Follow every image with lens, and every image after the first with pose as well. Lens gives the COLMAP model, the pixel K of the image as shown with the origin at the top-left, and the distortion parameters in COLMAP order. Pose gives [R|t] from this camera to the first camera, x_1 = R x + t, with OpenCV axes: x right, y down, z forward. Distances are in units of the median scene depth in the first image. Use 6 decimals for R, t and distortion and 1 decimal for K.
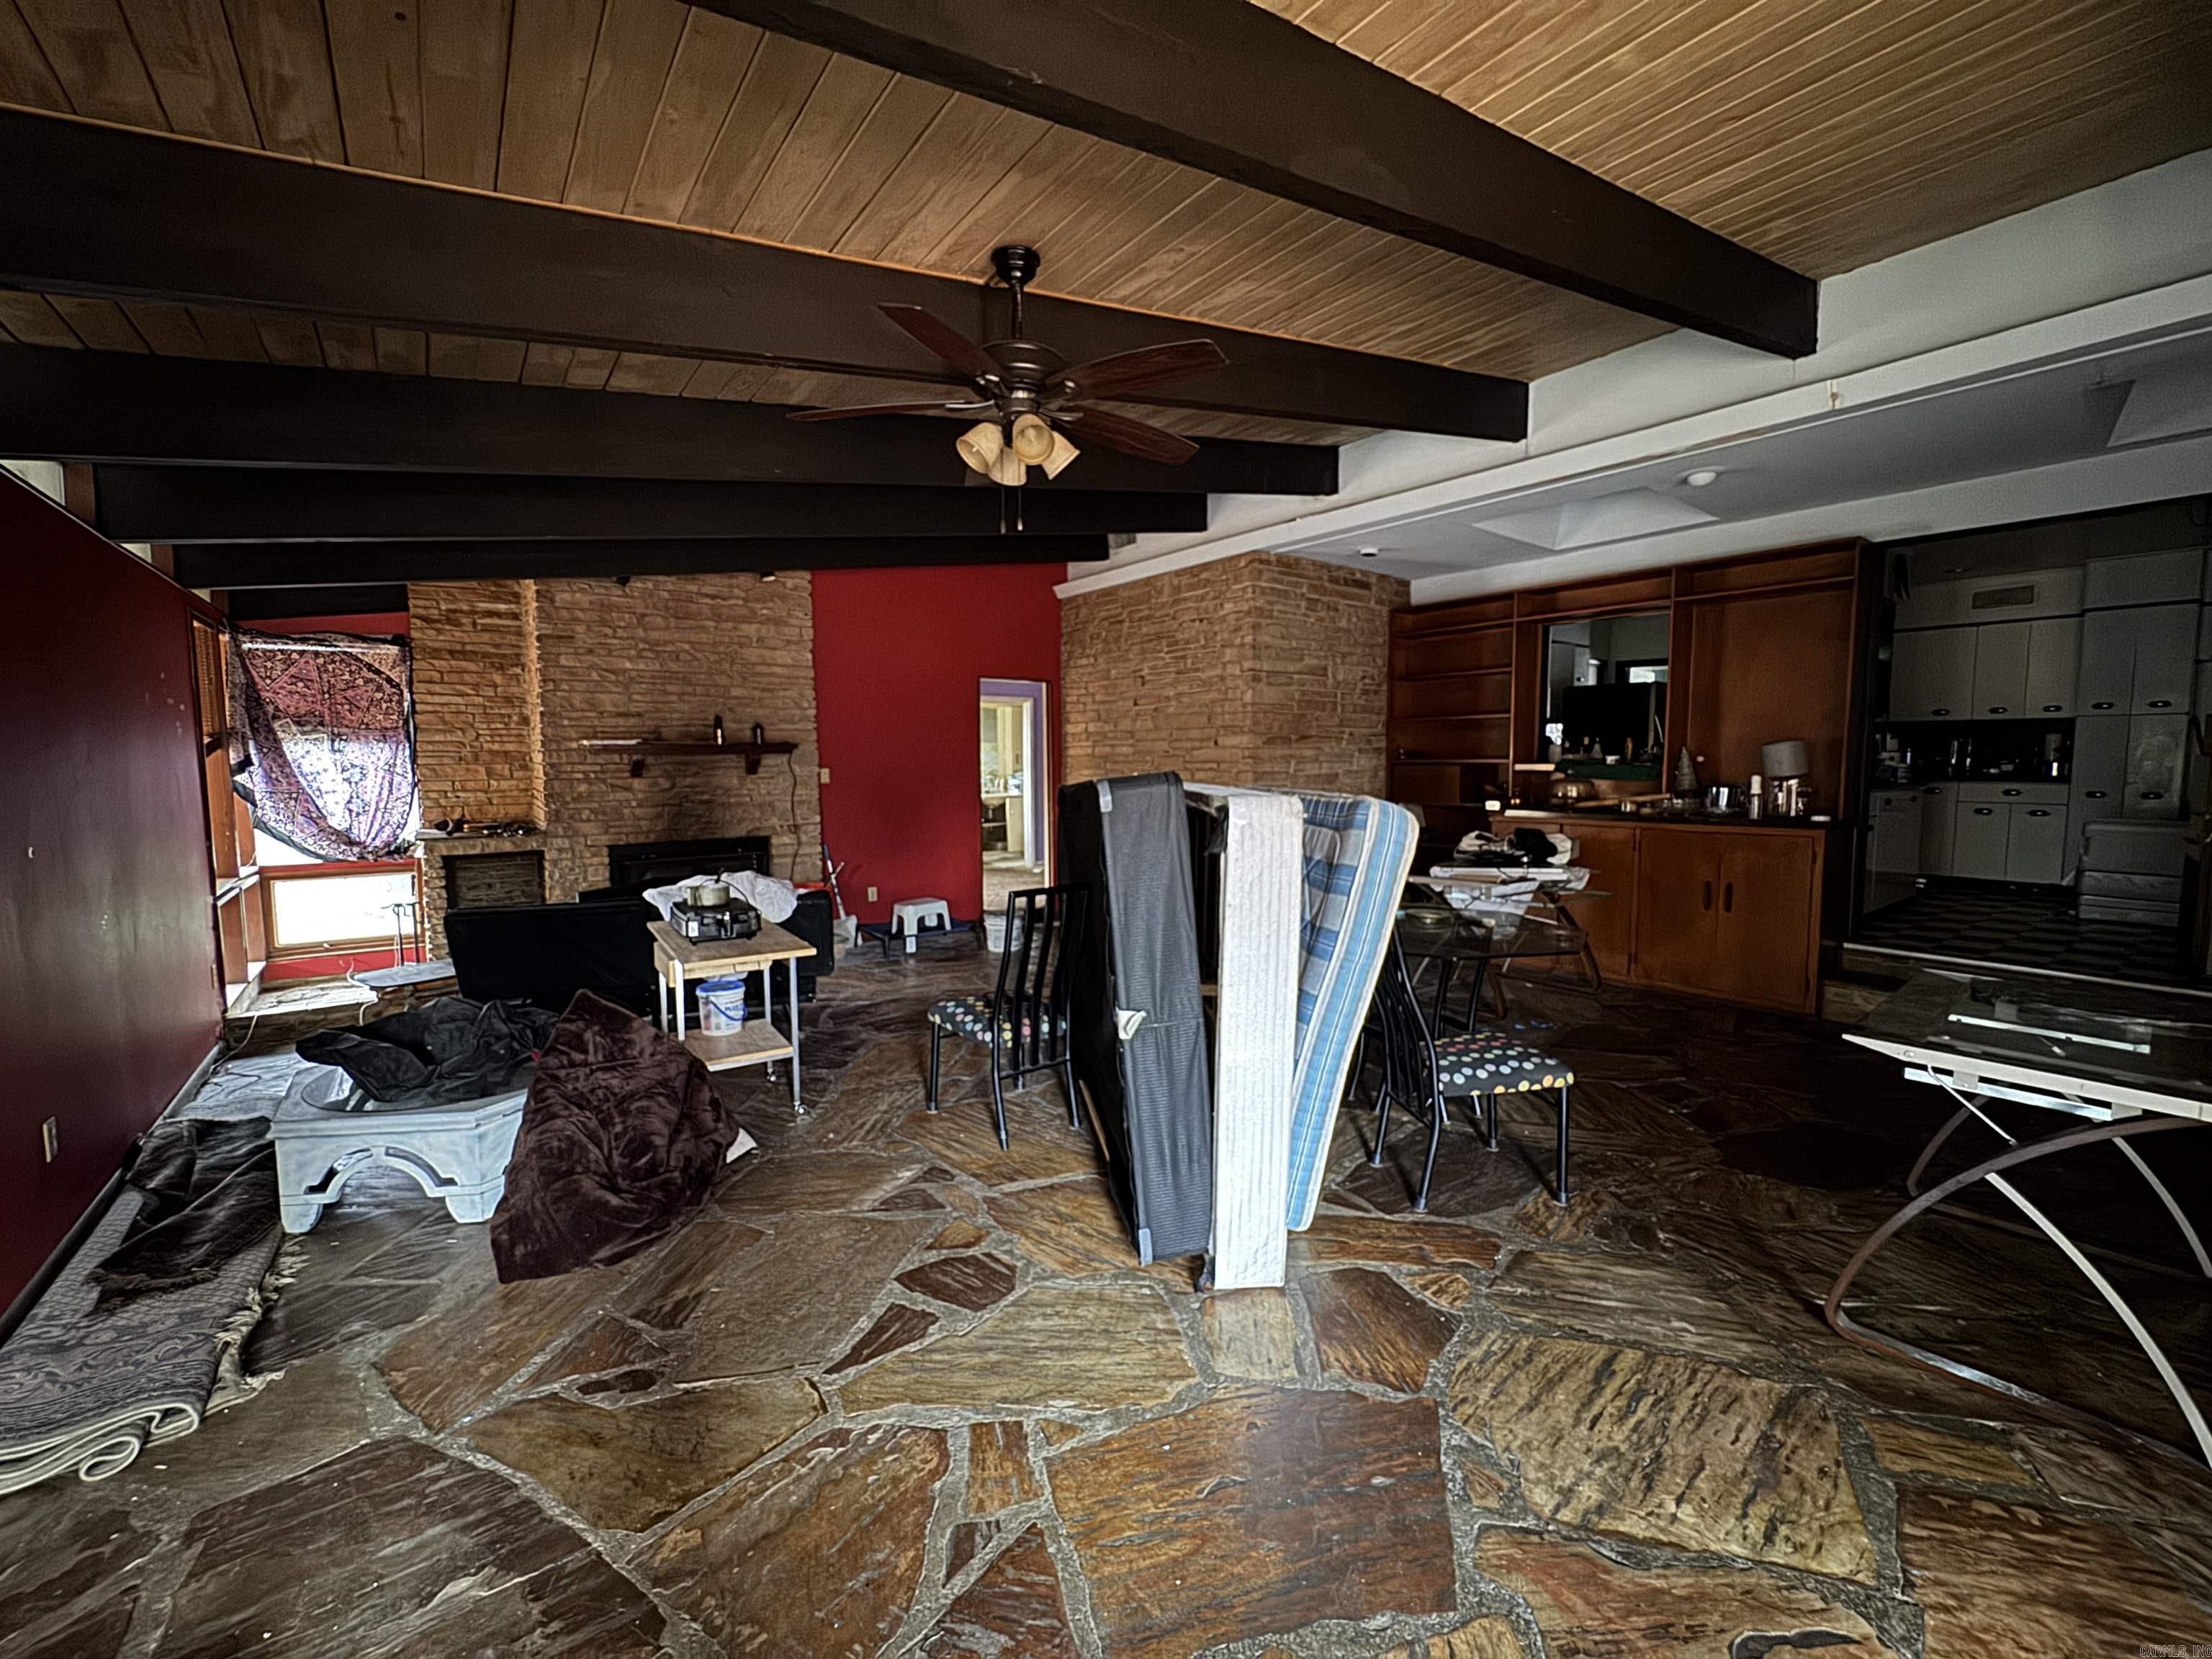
lens RADIAL K [[884.8, 0, 1108.7], [0, 884.8, 825.7], [0, 0, 1]] dist [-0.002515, -0.000018]
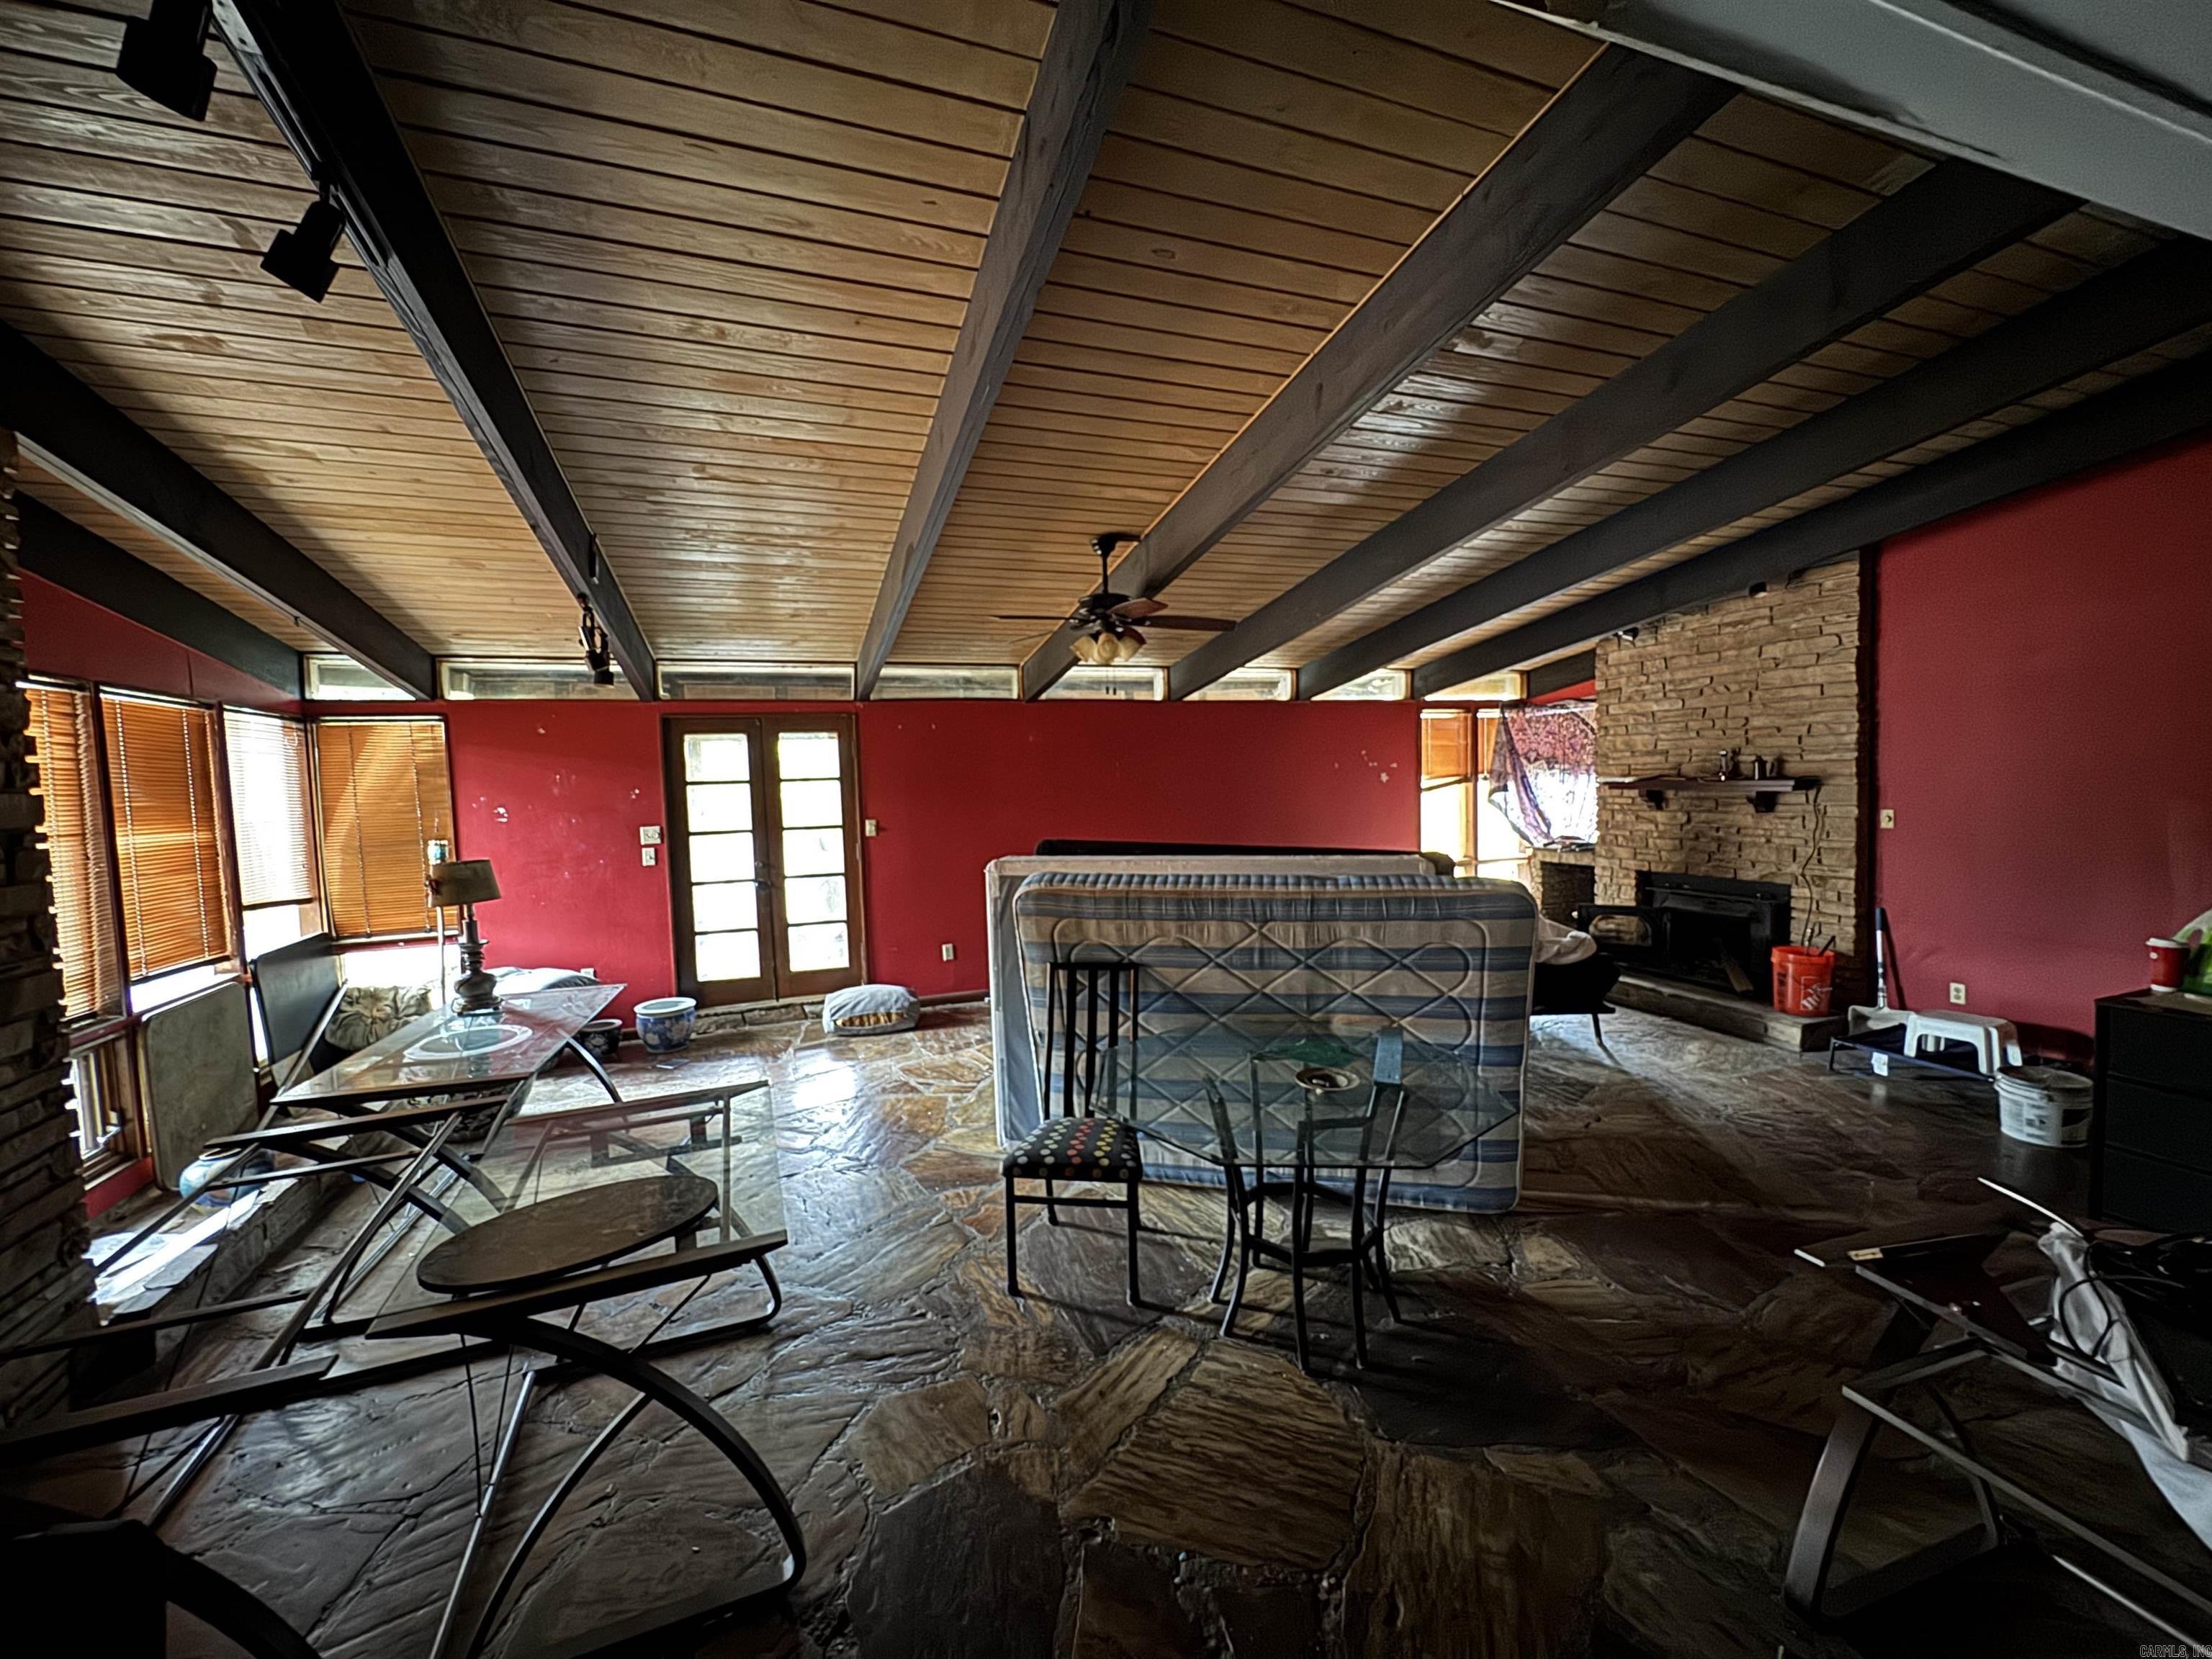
lens RADIAL K [[884.8, 0, 1098.0], [0, 884.8, 825.0], [0, 0, 1]] dist [-0.002515, -0.000018]
pose [[-0.289728, 0.071474, -0.954437, 0.694913], [-0.045076, 0.995082, 0.088201, -0.101733], [0.956047, 0.068577, -0.285082, 0.658314]]
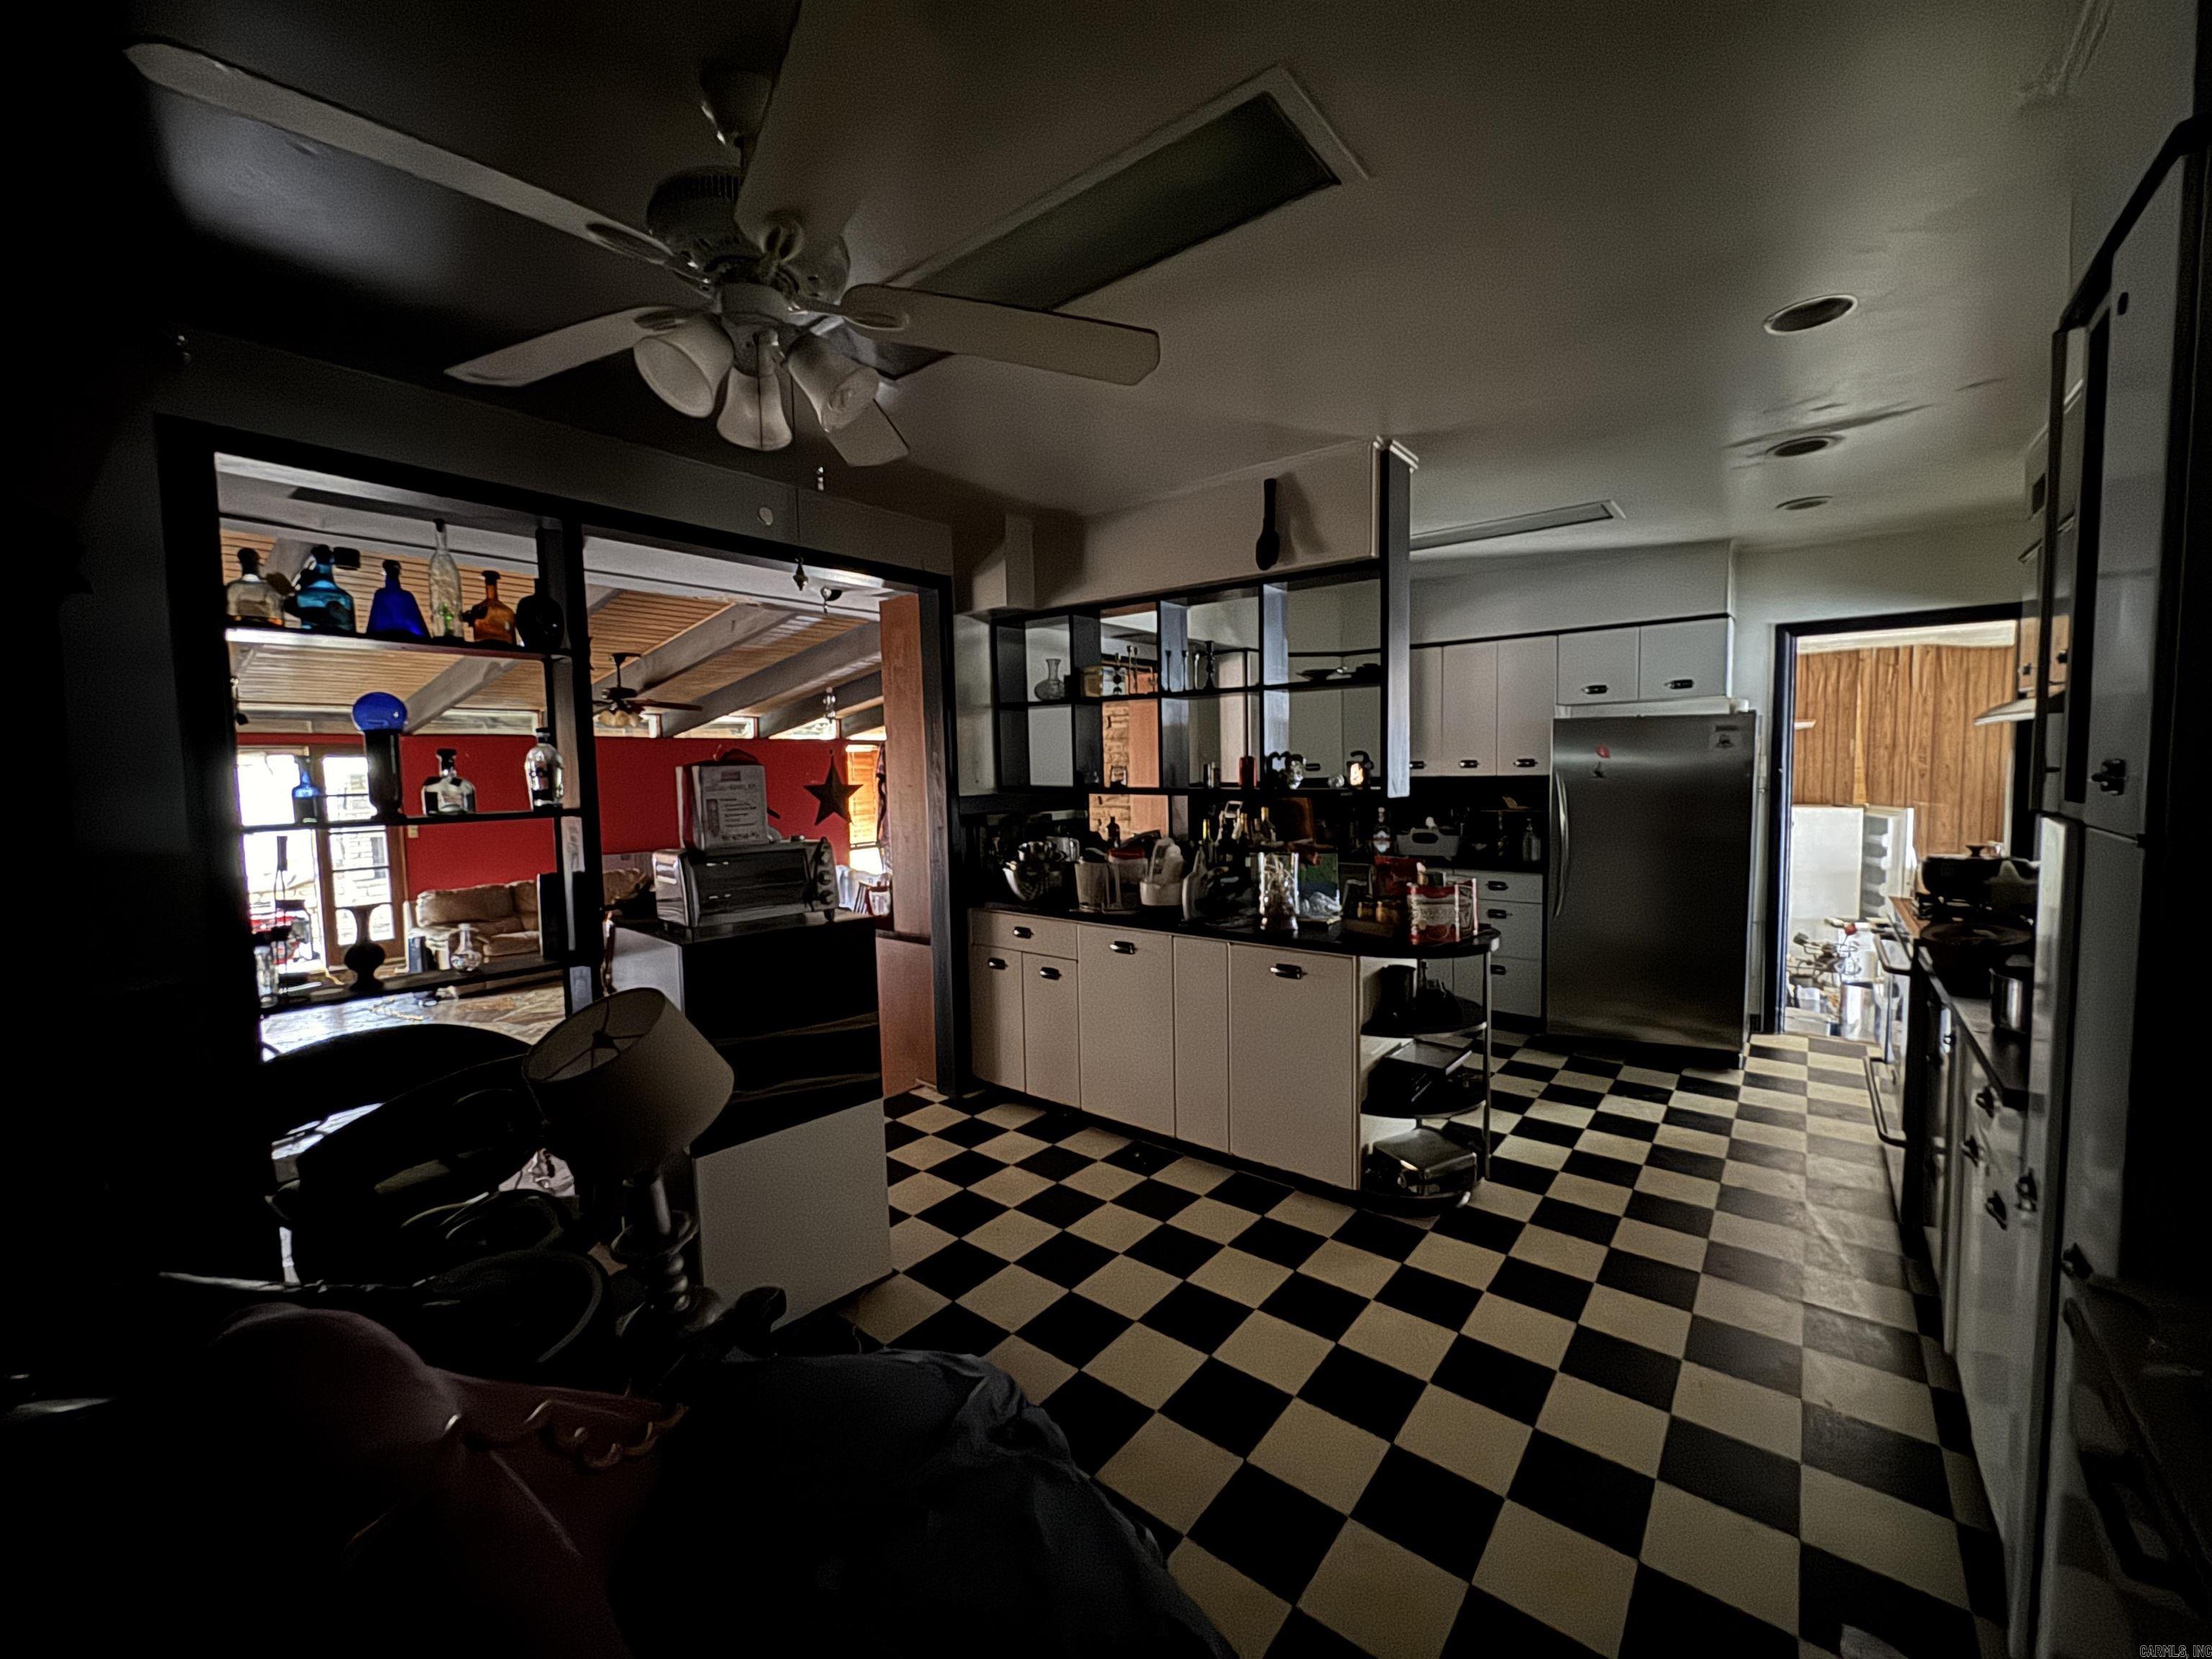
lens RADIAL K [[884.8, 0, 1105.6], [0, 884.8, 824.3], [0, 0, 1]] dist [-0.002515, -0.000018]
pose [[0.248023, 0.062484, -0.966737, 1.398837], [-0.053219, 0.997290, 0.050805, -0.134329], [0.967291, 0.038848, 0.250676, 0.807702]]
